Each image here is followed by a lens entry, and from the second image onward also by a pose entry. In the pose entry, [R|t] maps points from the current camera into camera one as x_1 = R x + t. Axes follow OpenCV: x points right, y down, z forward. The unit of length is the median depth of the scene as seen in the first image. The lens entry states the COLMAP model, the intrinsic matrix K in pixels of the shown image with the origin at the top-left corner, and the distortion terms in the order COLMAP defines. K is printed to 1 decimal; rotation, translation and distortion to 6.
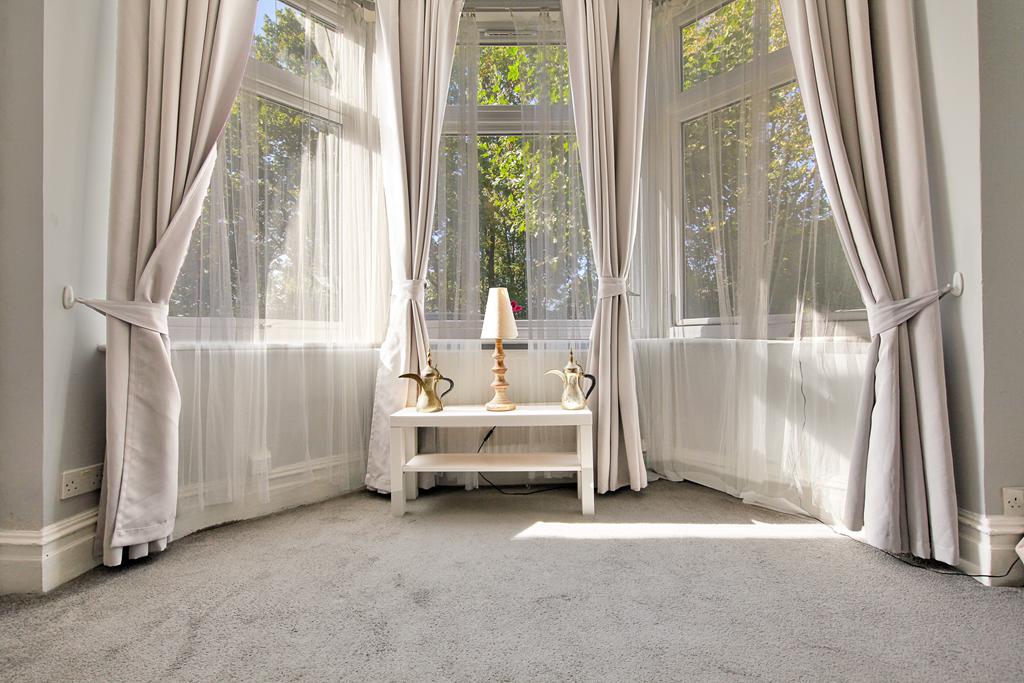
lens RADIAL K [[439.5, 0, 512.0], [0, 439.5, 341.5], [0, 0, 1]] dist [0.000613, -0.000111]
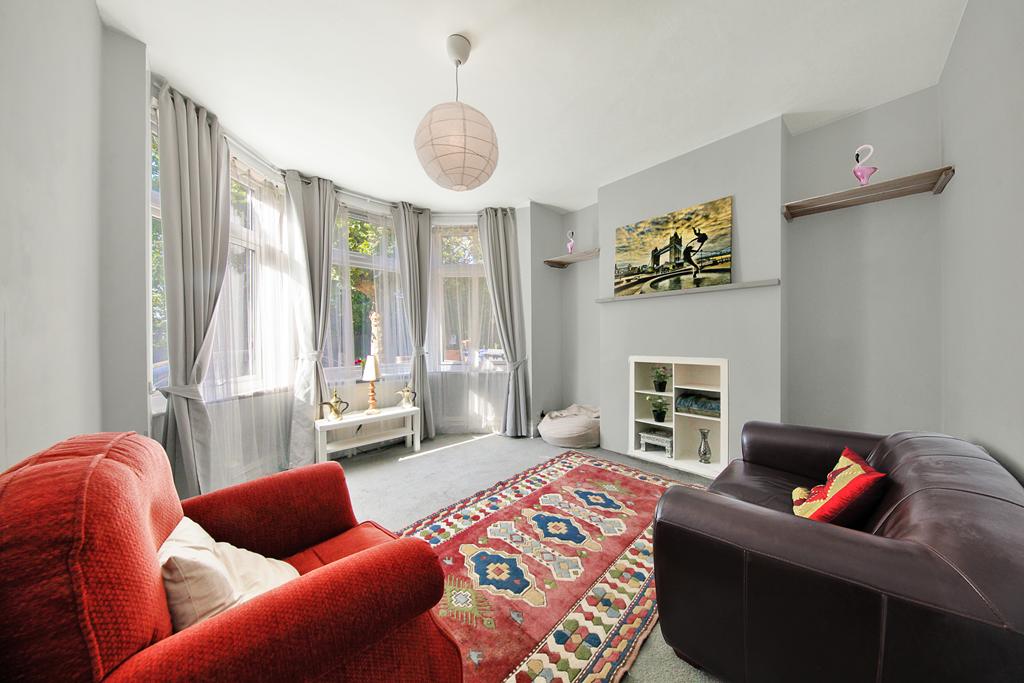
lens RADIAL K [[316.5, 0, 512.0], [0, 316.5, 341.5], [0, 0, 1]] dist [0.004849, -0.003848]
pose [[0.735206, -0.010181, 0.677768, -0.577165], [0.007397, 0.999948, 0.006998, -0.196422], [-0.677804, -0.000132, 0.735243, -0.575438]]
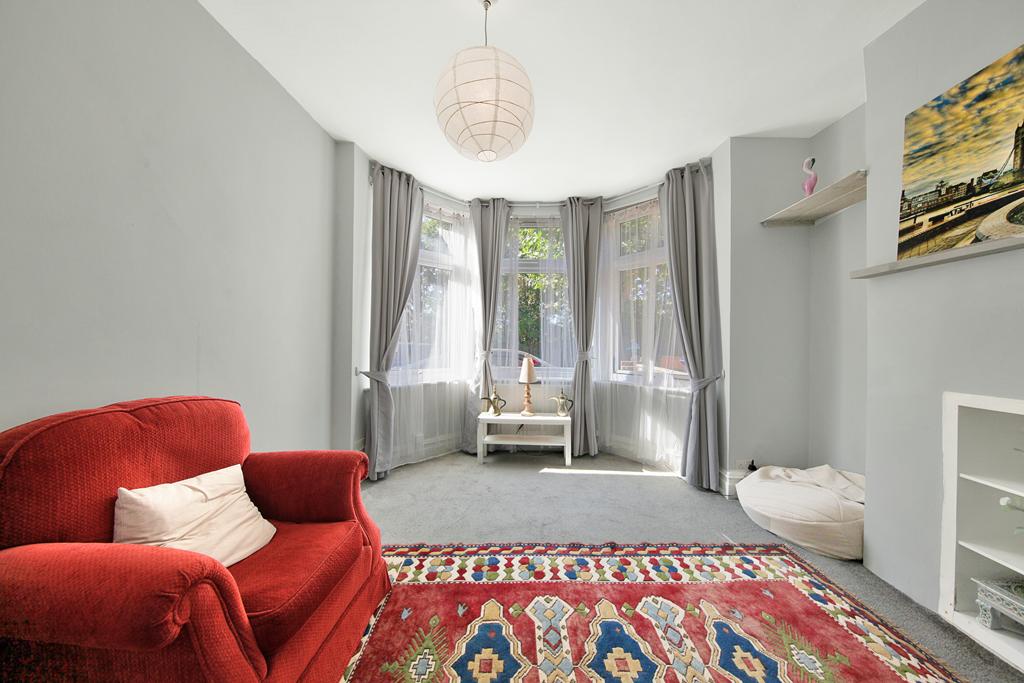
lens RADIAL K [[316.5, 0, 512.0], [0, 316.5, 341.5], [0, 0, 1]] dist [0.004849, -0.003848]
pose [[0.998980, 0.015302, -0.042479, -0.044841], [-0.015436, 0.999877, -0.002845, -0.199491], [0.042431, 0.003498, 0.999093, -0.541107]]
